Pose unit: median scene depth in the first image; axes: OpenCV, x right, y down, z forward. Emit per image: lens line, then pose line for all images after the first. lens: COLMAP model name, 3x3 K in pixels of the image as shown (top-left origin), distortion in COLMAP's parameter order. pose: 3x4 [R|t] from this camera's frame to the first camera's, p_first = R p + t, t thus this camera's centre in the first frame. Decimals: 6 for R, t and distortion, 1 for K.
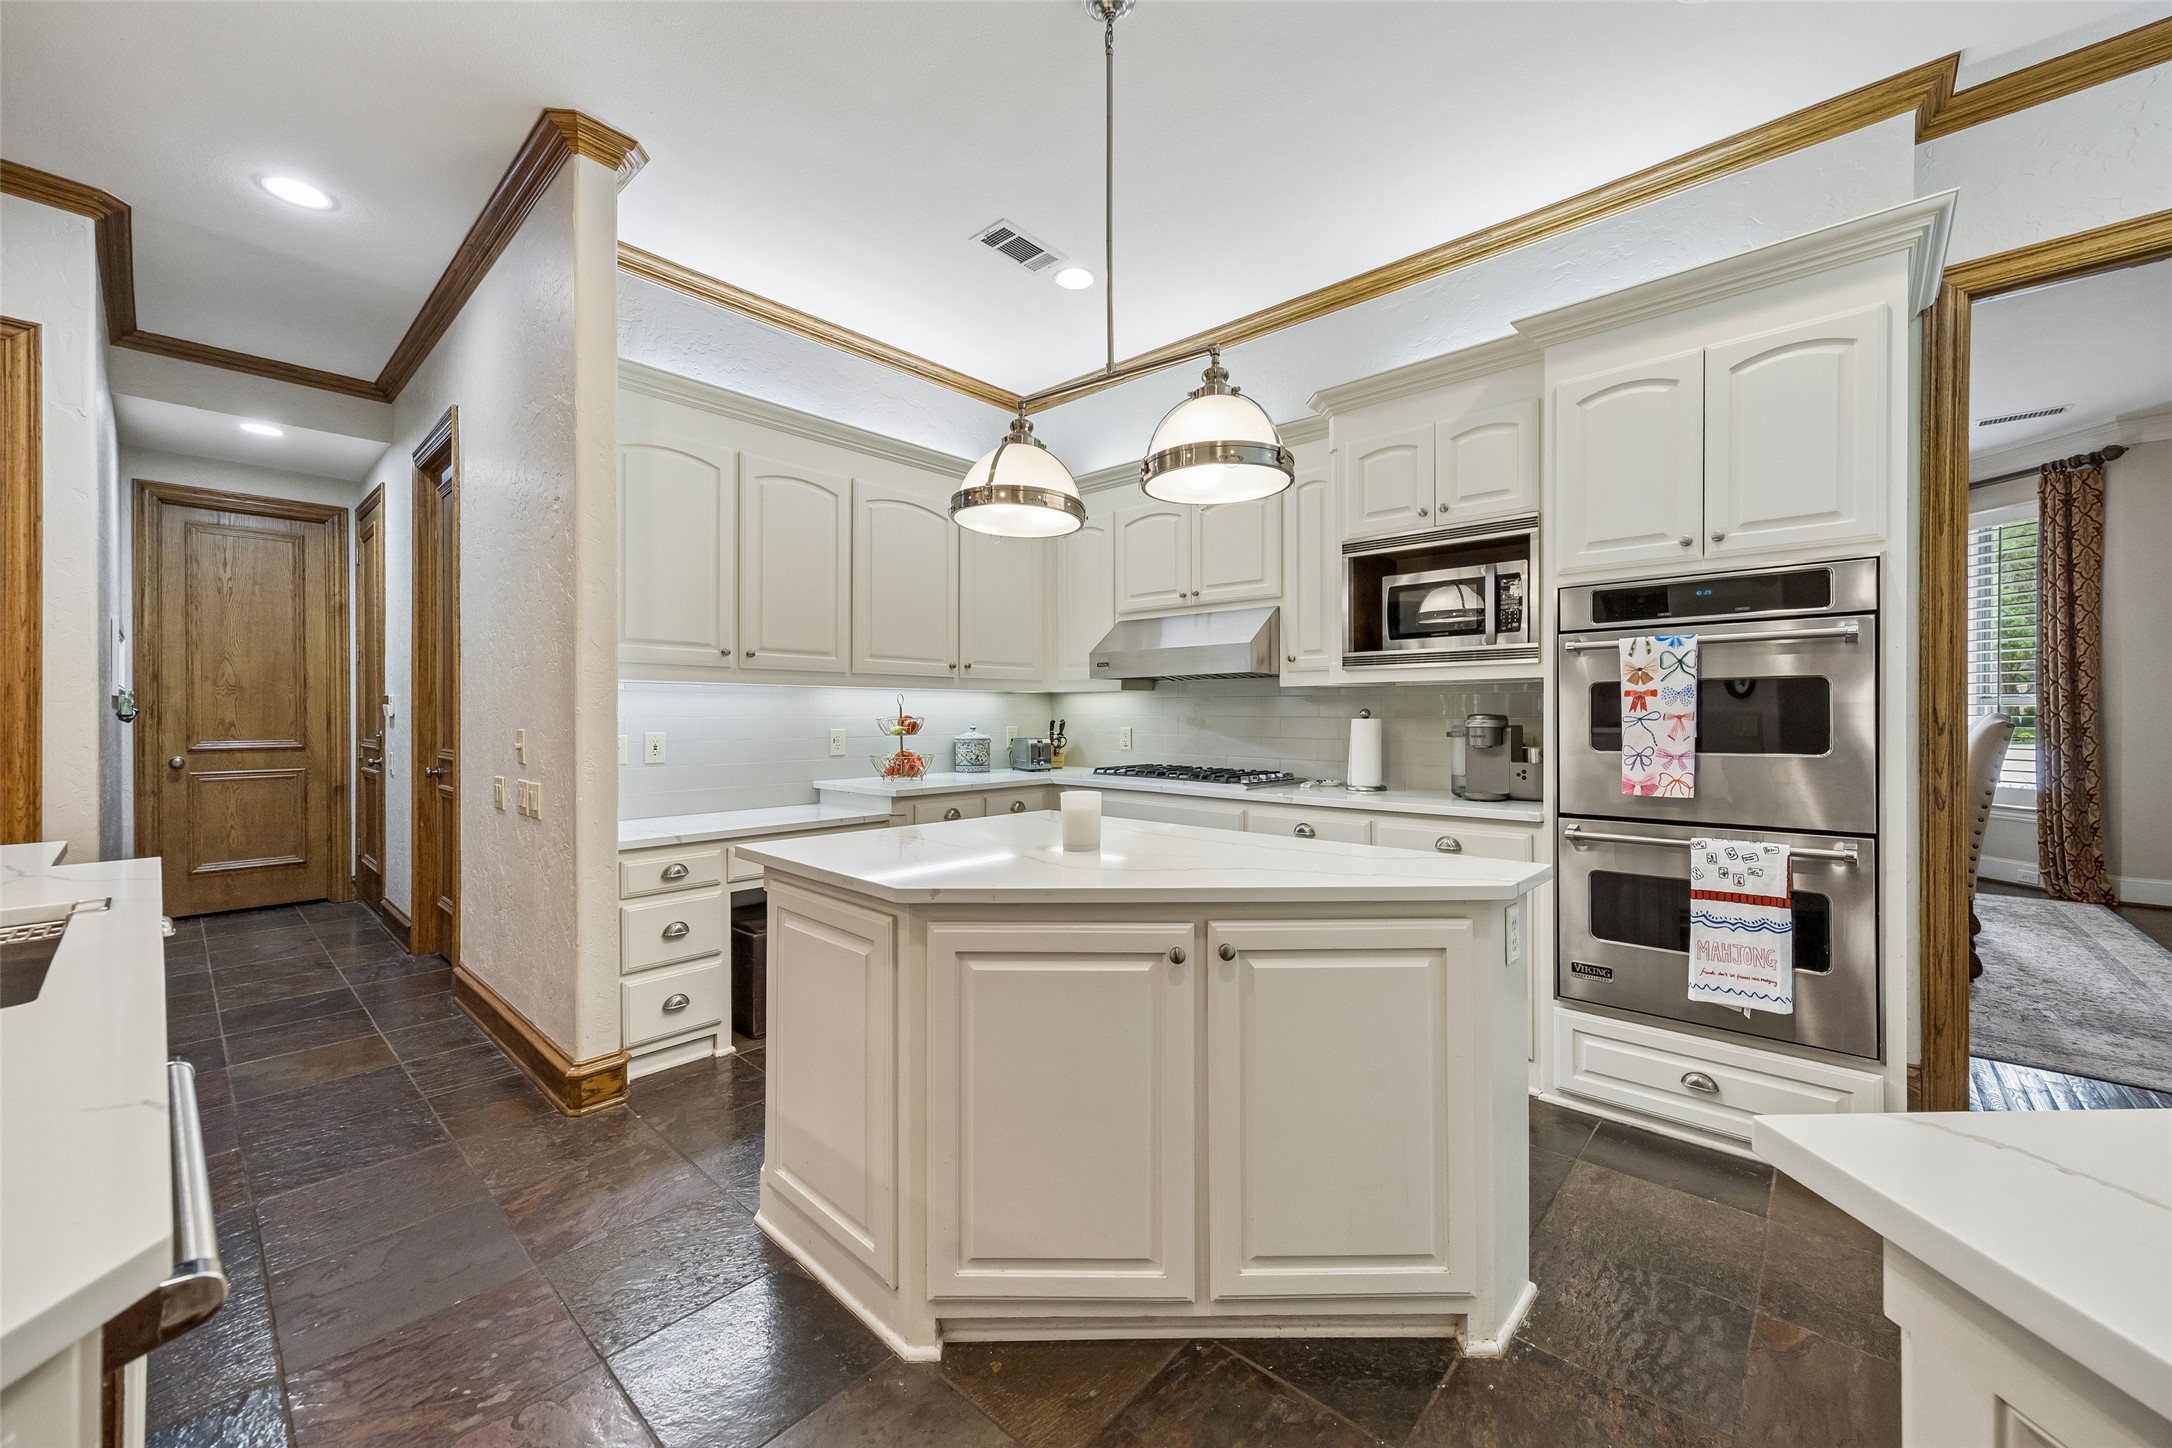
lens RADIAL K [[839.7, 0, 1077.5], [0, 839.7, 713.5], [0, 0, 1]] dist [0.001639, 0.000141]
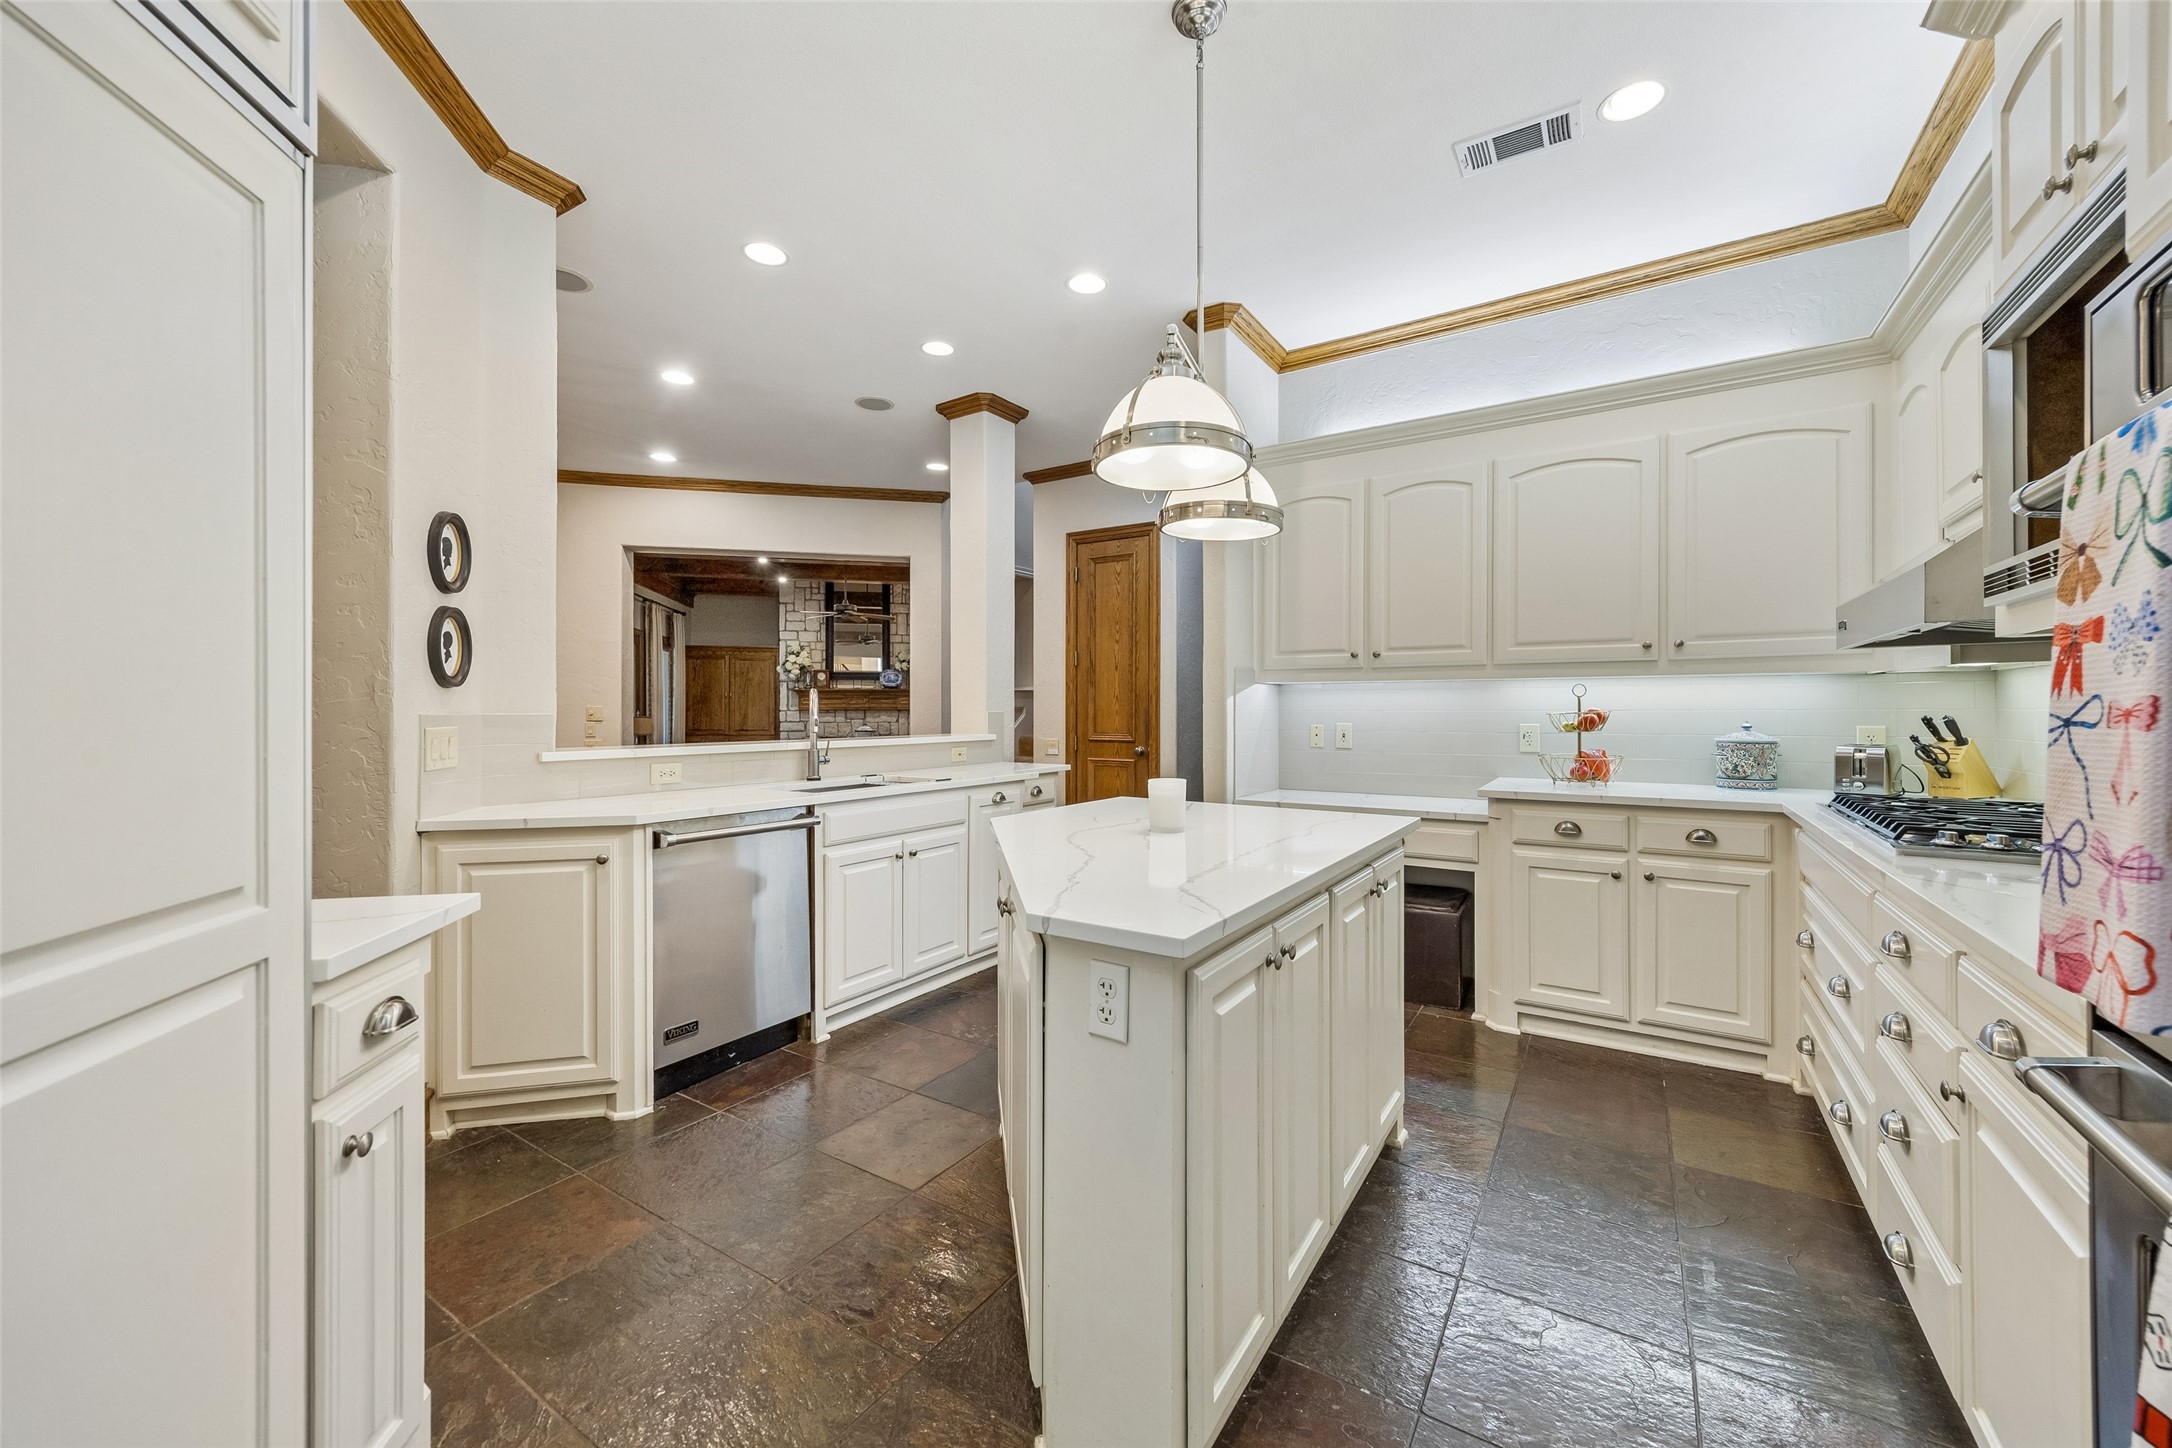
lens RADIAL K [[839.7, 0, 1072.6], [0, 839.7, 718.9], [0, 0, 1]] dist [0.001639, 0.000141]
pose [[0.148909, 0.001524, -0.988850, 0.563748], [-0.002330, 0.999997, 0.001191, 0.012671], [0.988848, 0.002126, 0.148912, 0.364124]]
